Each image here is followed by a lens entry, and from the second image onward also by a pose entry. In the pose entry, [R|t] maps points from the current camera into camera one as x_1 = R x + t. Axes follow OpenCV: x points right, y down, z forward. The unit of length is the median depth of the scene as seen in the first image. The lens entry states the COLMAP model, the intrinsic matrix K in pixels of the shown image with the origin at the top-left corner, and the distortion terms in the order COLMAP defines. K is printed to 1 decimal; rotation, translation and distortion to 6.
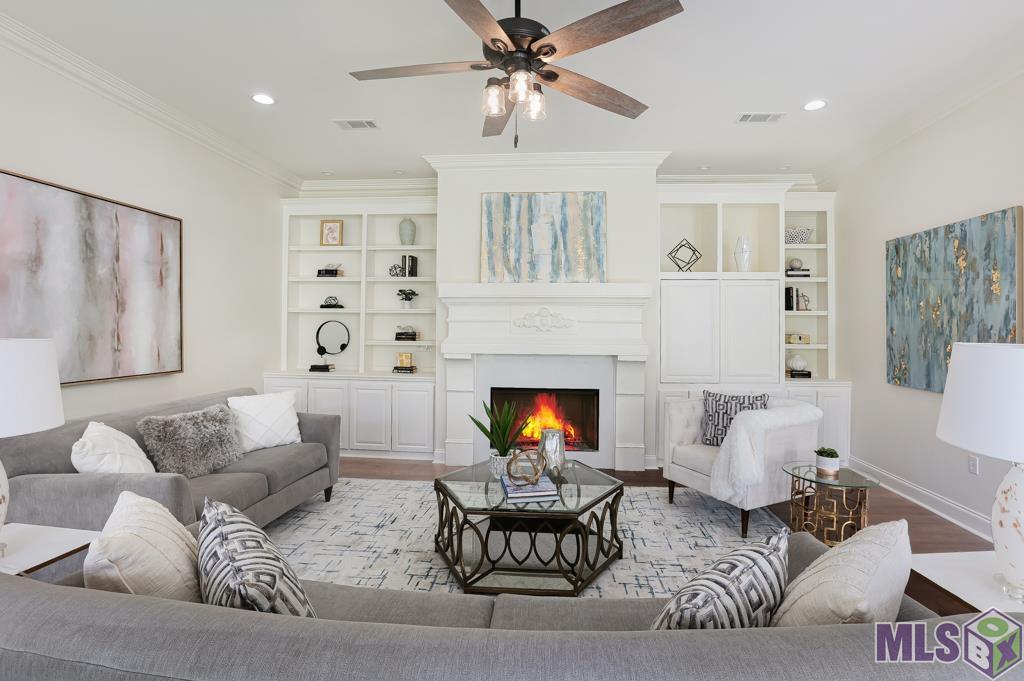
lens RADIAL K [[478.0, 0, 531.7], [0, 478.0, 326.3], [0, 0, 1]] dist [-0.076350, 0.028241]
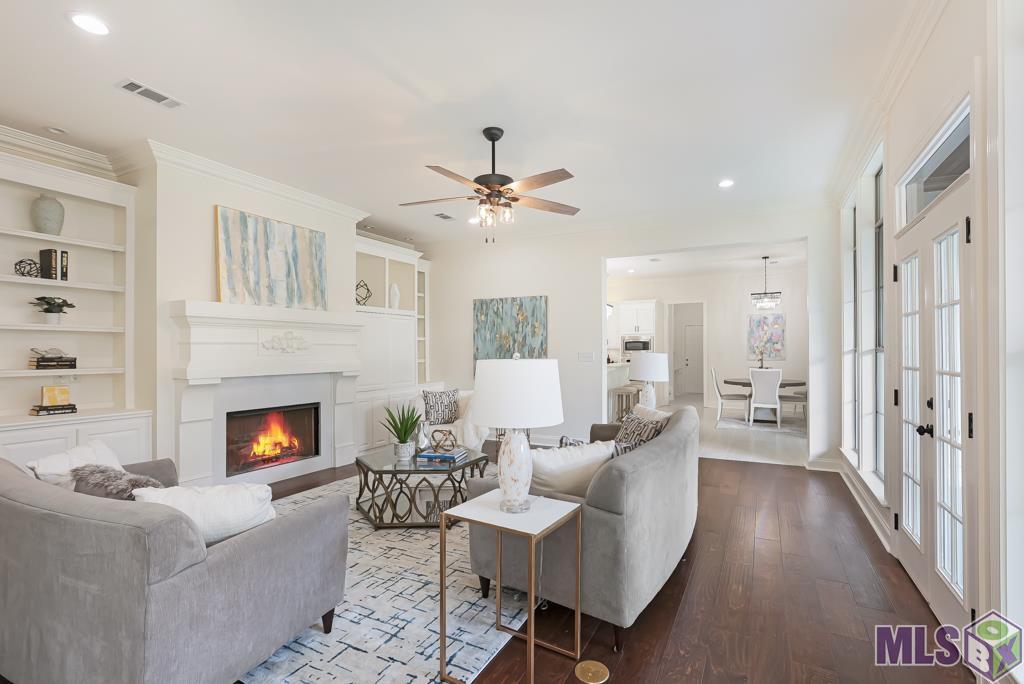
lens RADIAL K [[482.4, 0, 508.8], [0, 482.4, 344.7], [0, 0, 1]] dist [-0.059669, 0.018499]
pose [[0.403419, 0.001451, 0.915014, -0.762236], [-0.000389, 0.999999, -0.001414, -0.007050], [-0.915015, 0.000215, 0.403419, 0.112028]]
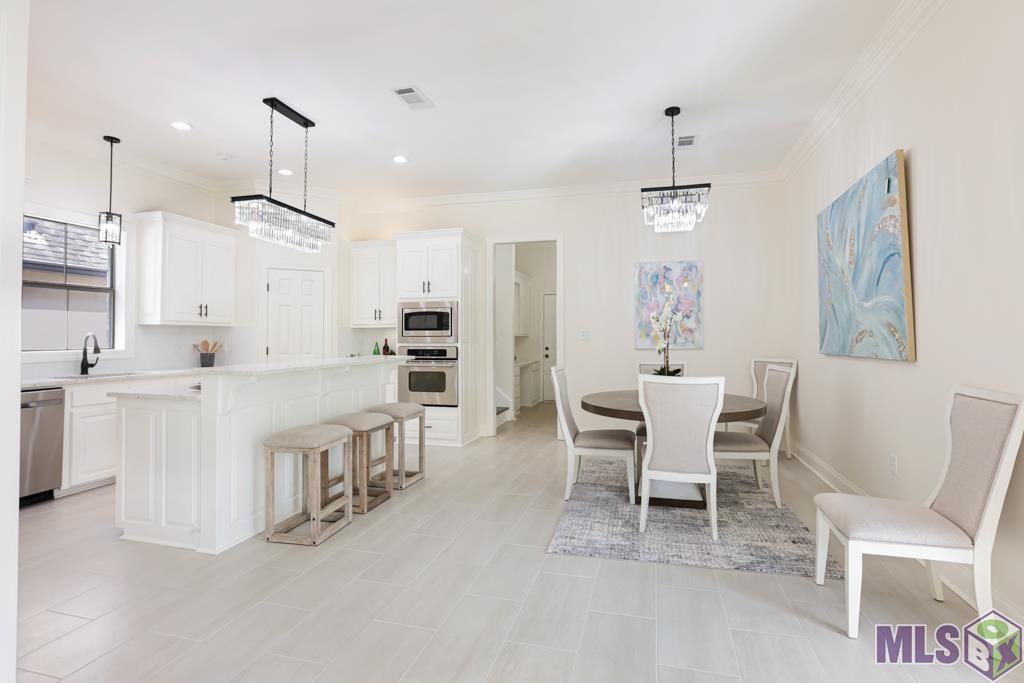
lens RADIAL K [[491.2, 0, 527.4], [0, 491.2, 323.3], [0, 0, 1]] dist [-0.020468, 0.000316]
pose [[0.168403, 0.019795, 0.985519, 0.550748], [-0.002484, 0.999804, -0.019658, 0.023428], [-0.985715, 0.000863, 0.168419, 0.042806]]
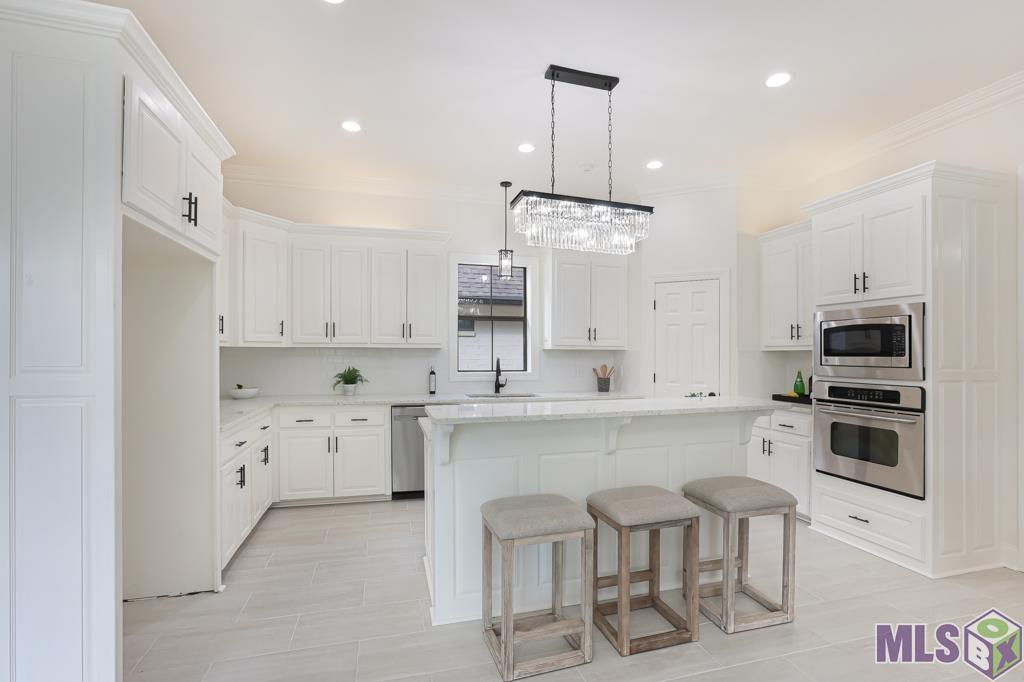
lens RADIAL K [[476.3, 0, 522.5], [0, 476.3, 345.1], [0, 0, 1]] dist [-0.000859, 0.000149]
pose [[0.929259, 0.002387, 0.369421, 1.005876], [0.000498, 0.999970, -0.007713, 0.005905], [-0.369429, 0.007351, 0.929230, 0.029357]]
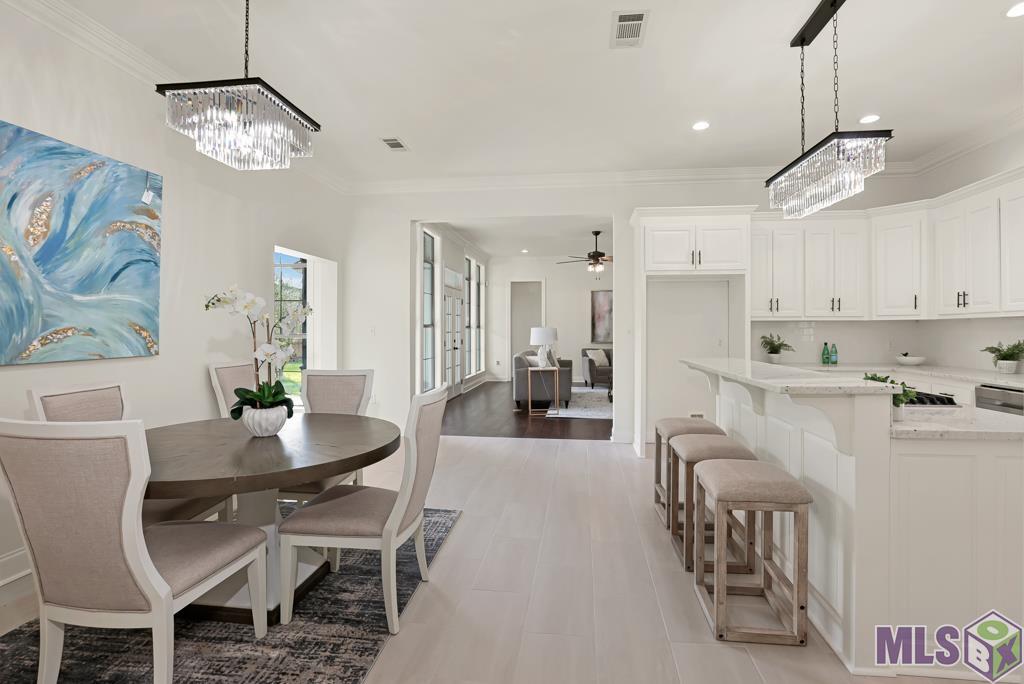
lens RADIAL K [[478.0, 0, 531.7], [0, 478.0, 327.8], [0, 0, 1]] dist [-0.076350, 0.028241]
pose [[-0.021968, -0.008964, -0.999718, 1.916446], [0.002609, 0.999956, -0.009023, 0.024644], [0.999755, -0.002807, -0.021944, 0.253965]]
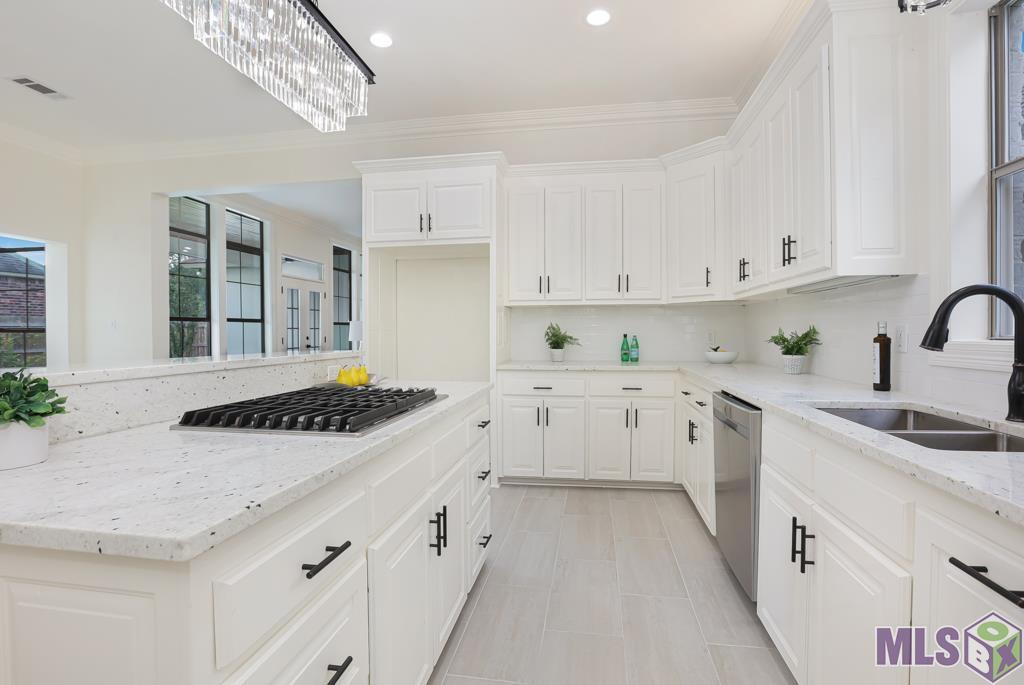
lens RADIAL K [[483.5, 0, 528.9], [0, 483.5, 341.0], [0, 0, 1]] dist [-0.065161, 0.019604]
pose [[-0.048964, 0.013985, -0.998703, 1.677629], [0.005142, 0.999892, 0.013749, 0.051847], [0.998787, -0.004462, -0.049030, 0.810244]]
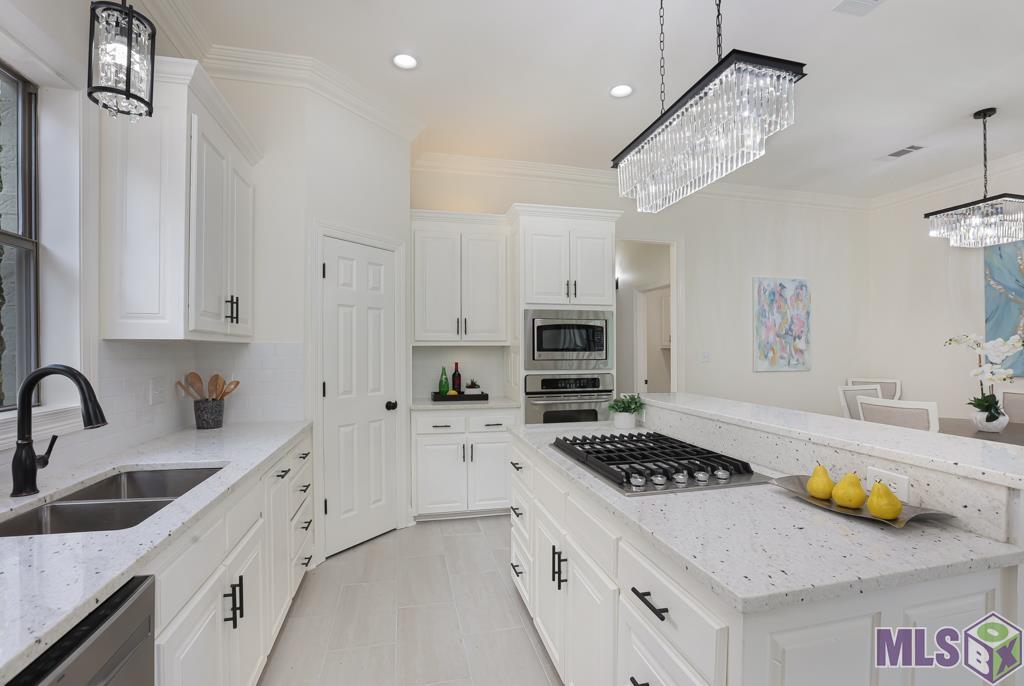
lens RADIAL K [[486.6, 0, 515.8], [0, 486.6, 349.4], [0, 0, 1]] dist [-0.003666, 0.000378]
pose [[-0.346706, -0.004871, 0.937961, 0.962895], [-0.007100, 0.999971, 0.002569, 0.012632], [-0.937947, -0.005769, -0.346731, 0.908098]]
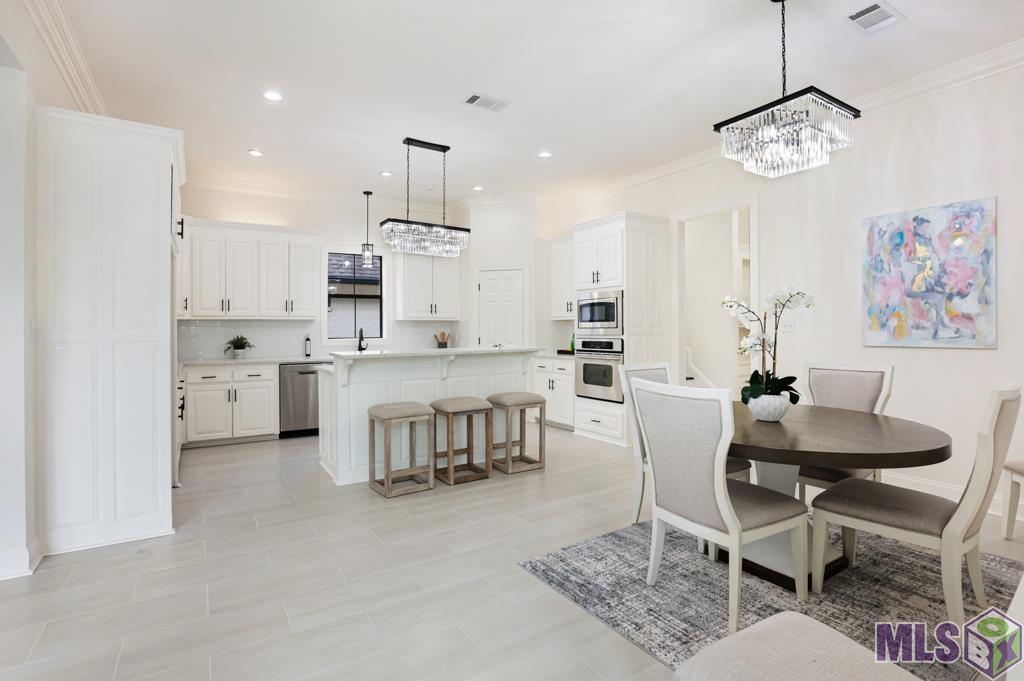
lens RADIAL K [[487.0, 0, 476.4], [0, 487.0, 328.0], [0, 0, 1]] dist [-0.058006, 0.022560]
pose [[0.821154, -0.009830, 0.570623, 0.815467], [0.007236, 0.999951, 0.006813, 0.022350], [-0.570661, -0.001465, 0.821184, -0.311902]]
